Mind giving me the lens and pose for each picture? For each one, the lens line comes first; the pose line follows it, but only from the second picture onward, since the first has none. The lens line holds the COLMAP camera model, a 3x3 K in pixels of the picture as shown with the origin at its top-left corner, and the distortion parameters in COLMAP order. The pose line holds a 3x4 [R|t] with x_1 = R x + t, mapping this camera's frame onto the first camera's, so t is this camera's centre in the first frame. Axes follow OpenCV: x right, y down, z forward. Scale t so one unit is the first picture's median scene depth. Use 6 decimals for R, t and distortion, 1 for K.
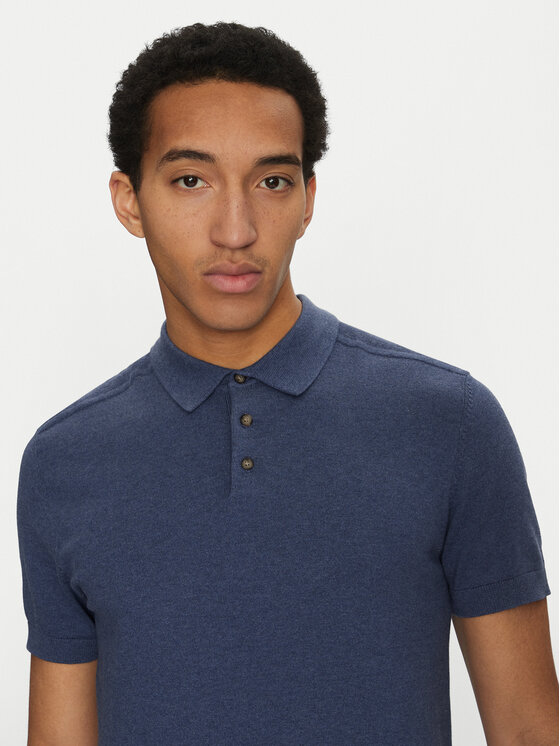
lens RADIAL K [[1239.6, 0, 280.0], [0, 1239.6, 373.0], [0, 0, 1]] dist [-0.005063, -0.036846]
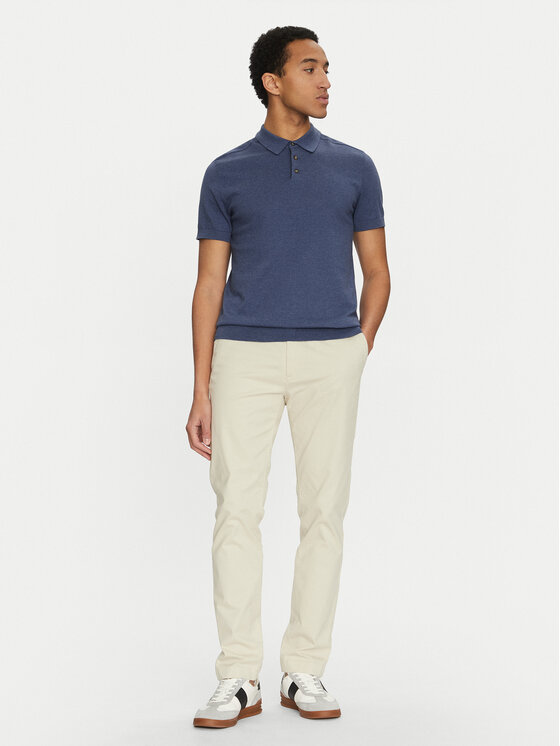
lens RADIAL K [[1256.6, 0, 280.0], [0, 1256.6, 373.0], [0, 0, 1]] dist [-0.032688, -0.104390]
pose [[0.963531, 0.075943, 0.256593, -0.818122], [-0.063801, 0.996428, -0.055329, 0.742342], [-0.259878, 0.036941, 0.964935, -1.945128]]
